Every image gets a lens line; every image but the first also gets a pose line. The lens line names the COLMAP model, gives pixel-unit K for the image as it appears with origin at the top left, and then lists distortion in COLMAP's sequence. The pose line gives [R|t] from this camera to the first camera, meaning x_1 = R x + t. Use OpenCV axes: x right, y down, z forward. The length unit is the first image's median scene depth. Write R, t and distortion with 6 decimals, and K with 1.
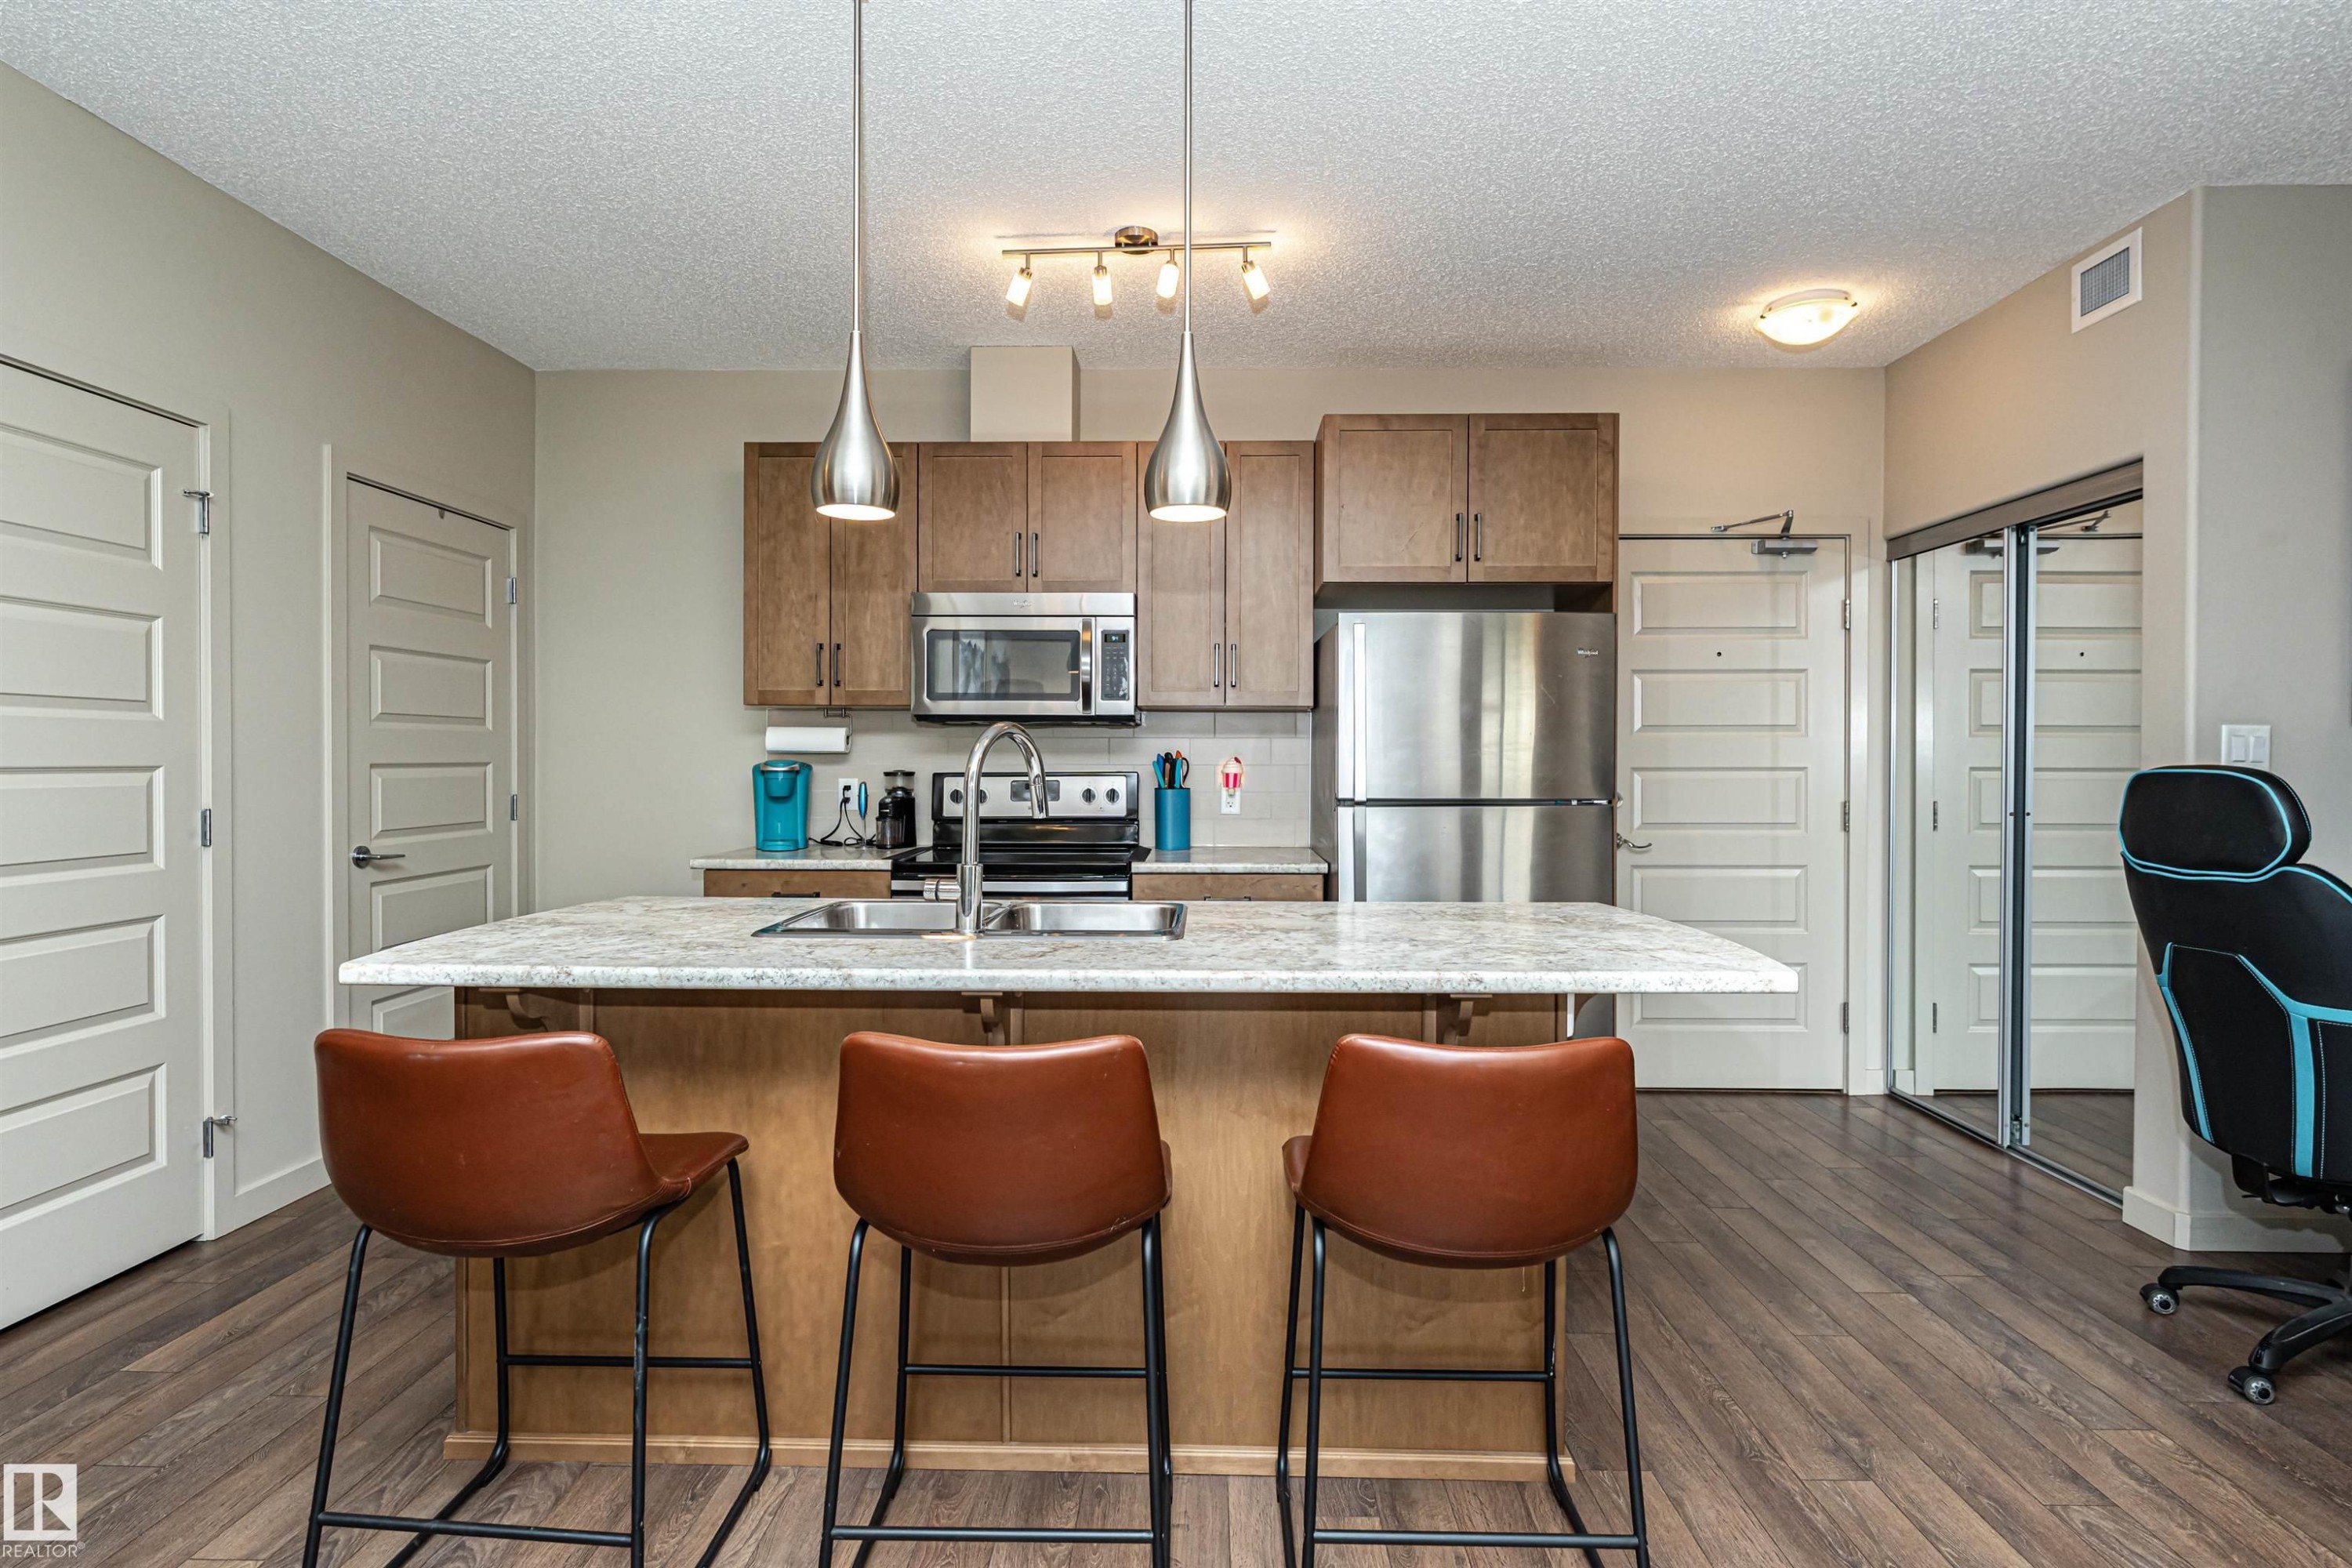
lens RADIAL K [[1162.8, 0, 1188.6], [0, 1162.8, 771.8], [0, 0, 1]] dist [-0.002547, -0.000421]
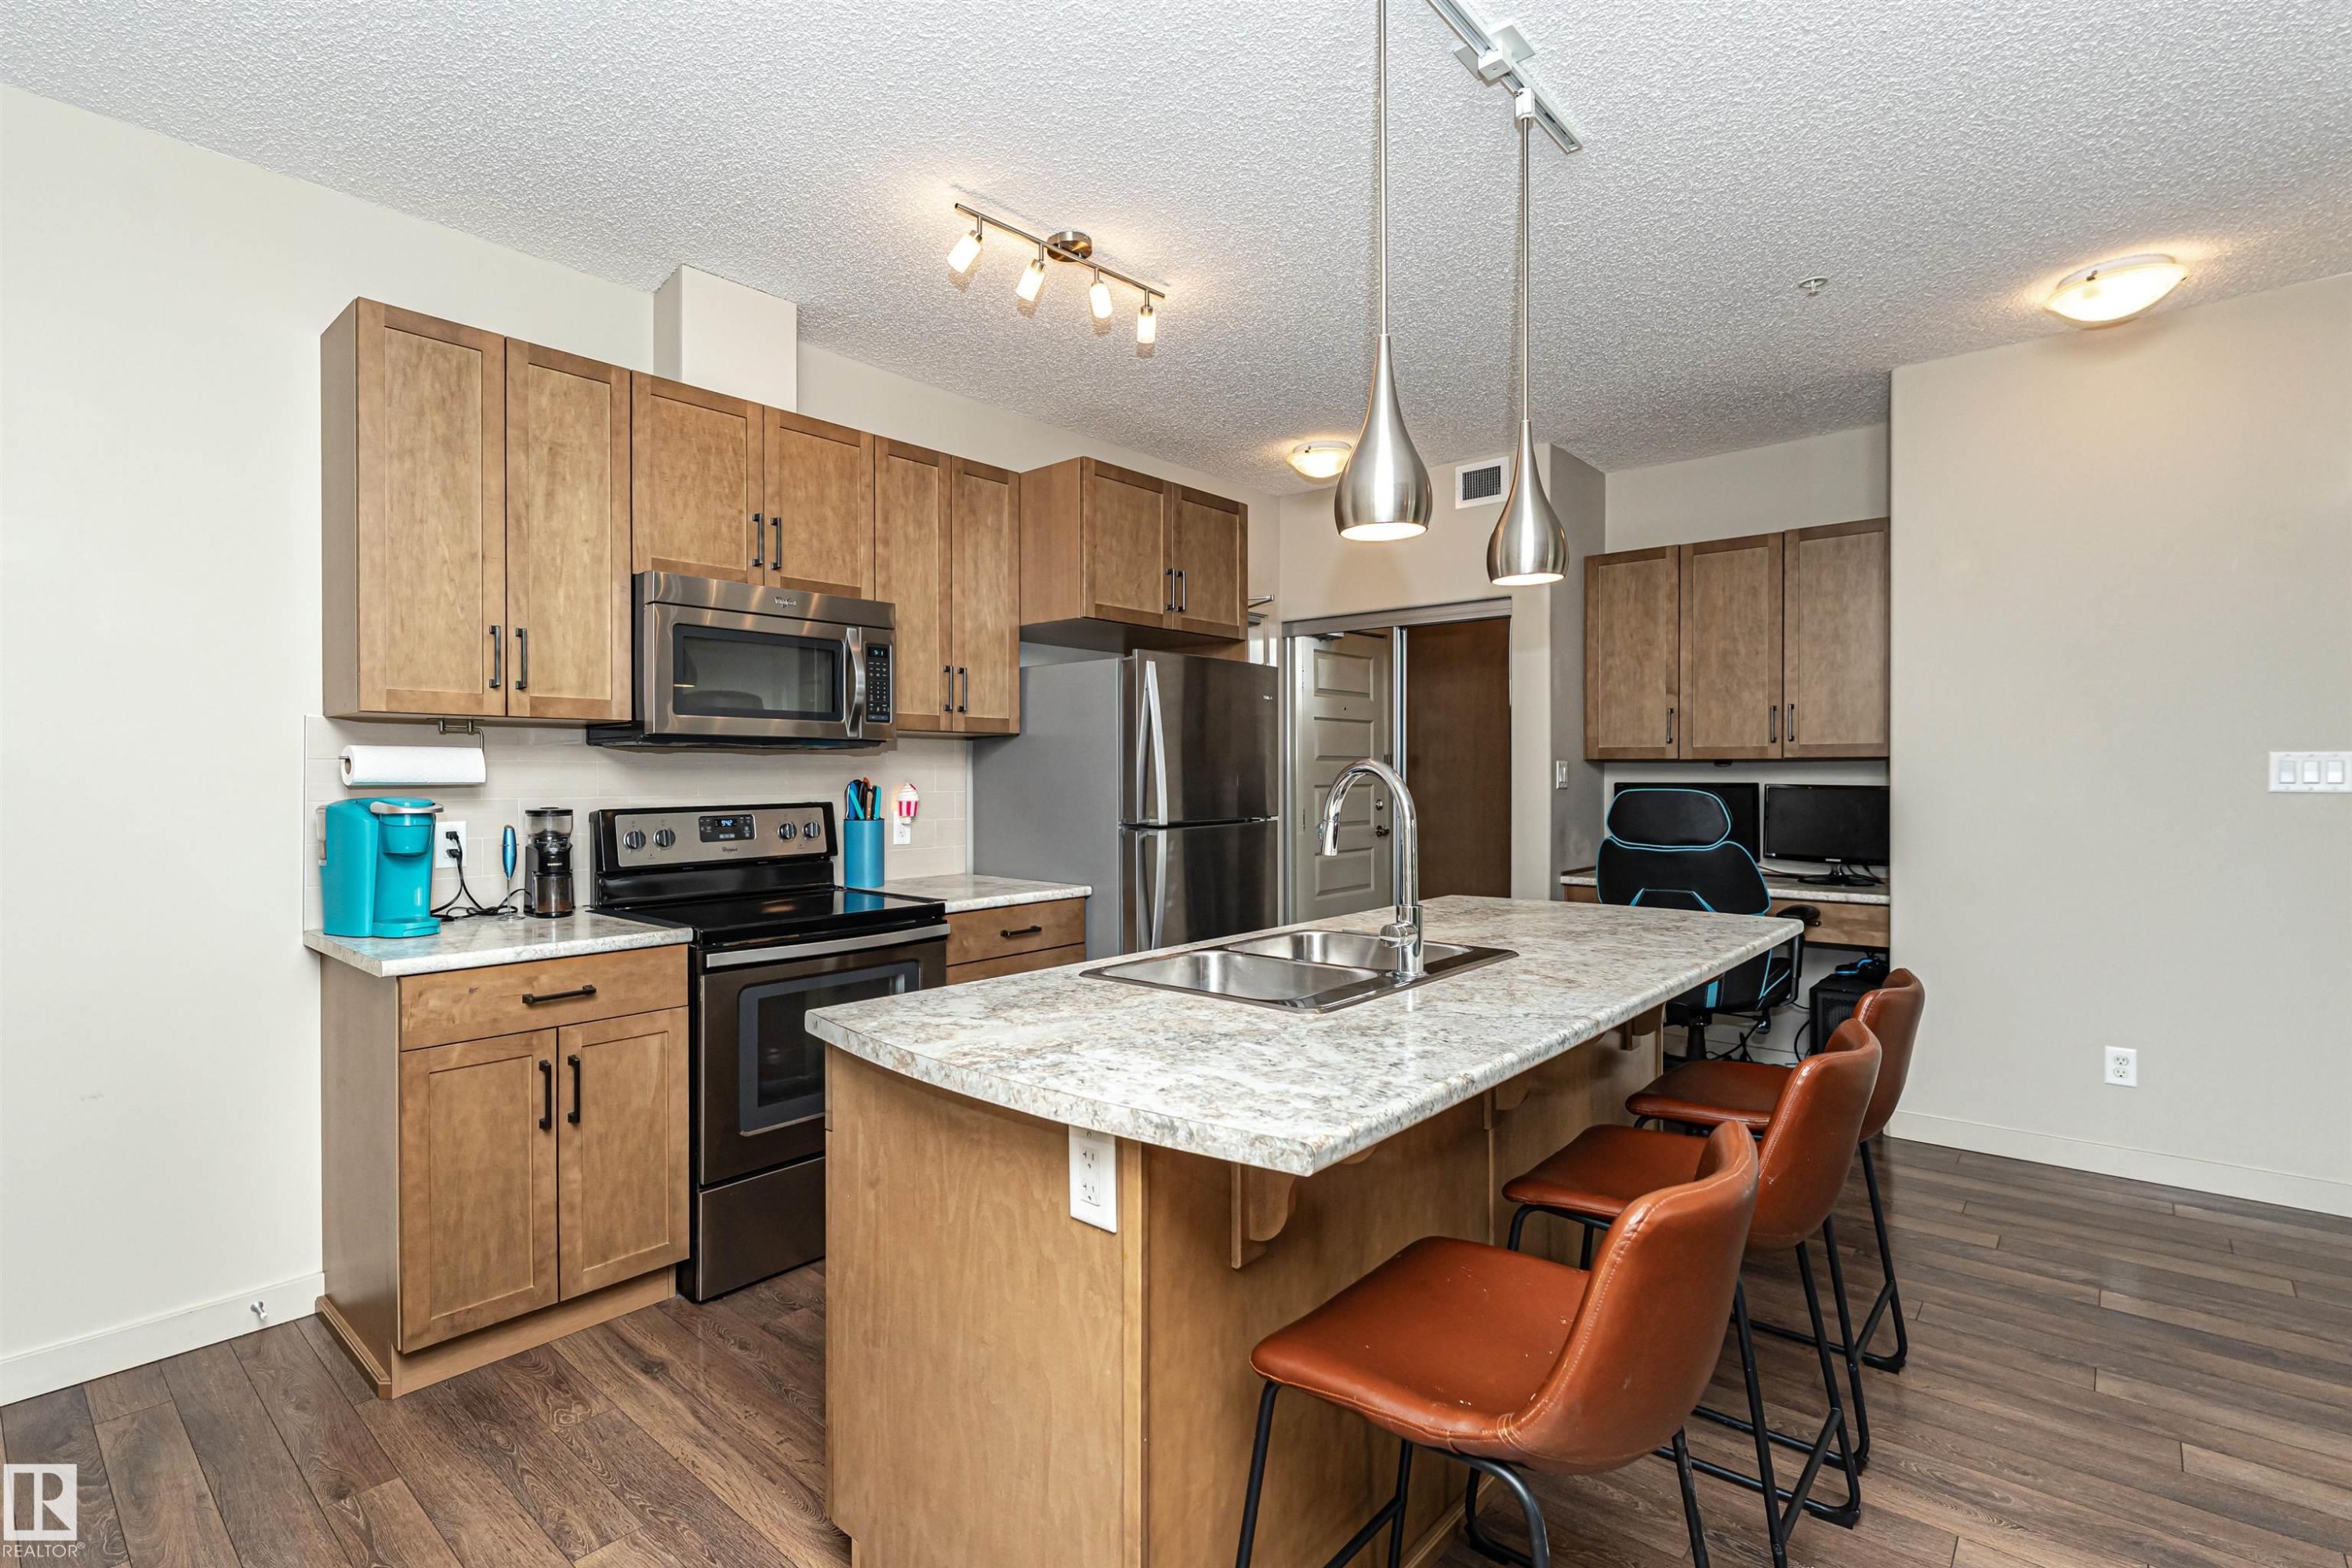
lens RADIAL K [[1103.0, 0, 1088.3], [0, 1103.0, 778.1], [0, 0, 1]] dist [0.001065, 0.000057]
pose [[0.670328, -0.008620, 0.742015, -0.618878], [0.010930, 0.999939, 0.001743, -0.020005], [-0.741984, 0.006941, 0.670381, 0.335576]]
